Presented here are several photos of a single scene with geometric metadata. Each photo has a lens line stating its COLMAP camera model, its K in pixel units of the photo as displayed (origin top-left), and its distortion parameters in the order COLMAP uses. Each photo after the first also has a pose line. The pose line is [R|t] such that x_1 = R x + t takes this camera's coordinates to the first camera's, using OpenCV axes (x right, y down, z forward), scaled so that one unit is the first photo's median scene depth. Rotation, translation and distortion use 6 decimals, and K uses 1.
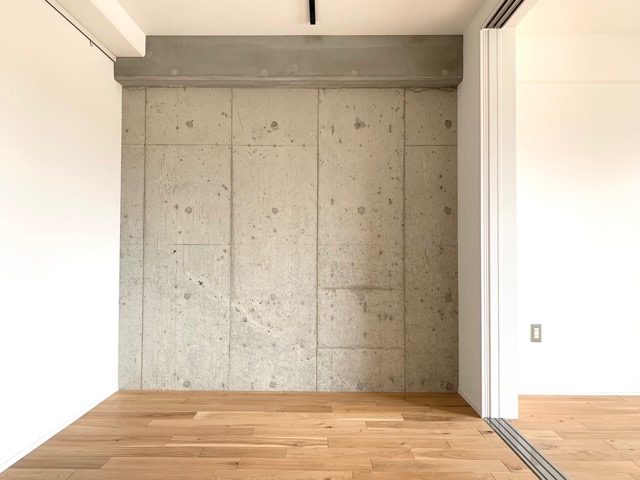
lens RADIAL K [[487.3, 0, 318.3], [0, 487.3, 235.1], [0, 0, 1]] dist [0.093009, -0.094446]
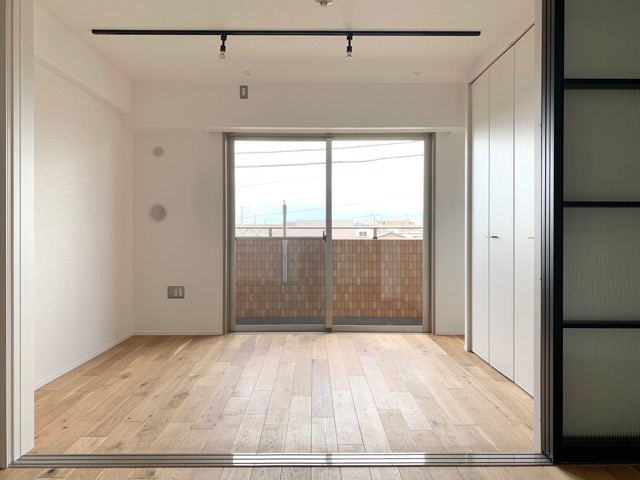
lens RADIAL K [[487.3, 0, 318.3], [0, 487.3, 235.1], [0, 0, 1]] dist [0.093009, -0.094446]
pose [[-0.023456, -0.006333, 0.999705, -0.361973], [-0.033457, 0.999425, 0.005546, 0.000256], [-0.999165, -0.033317, -0.023654, 0.475787]]
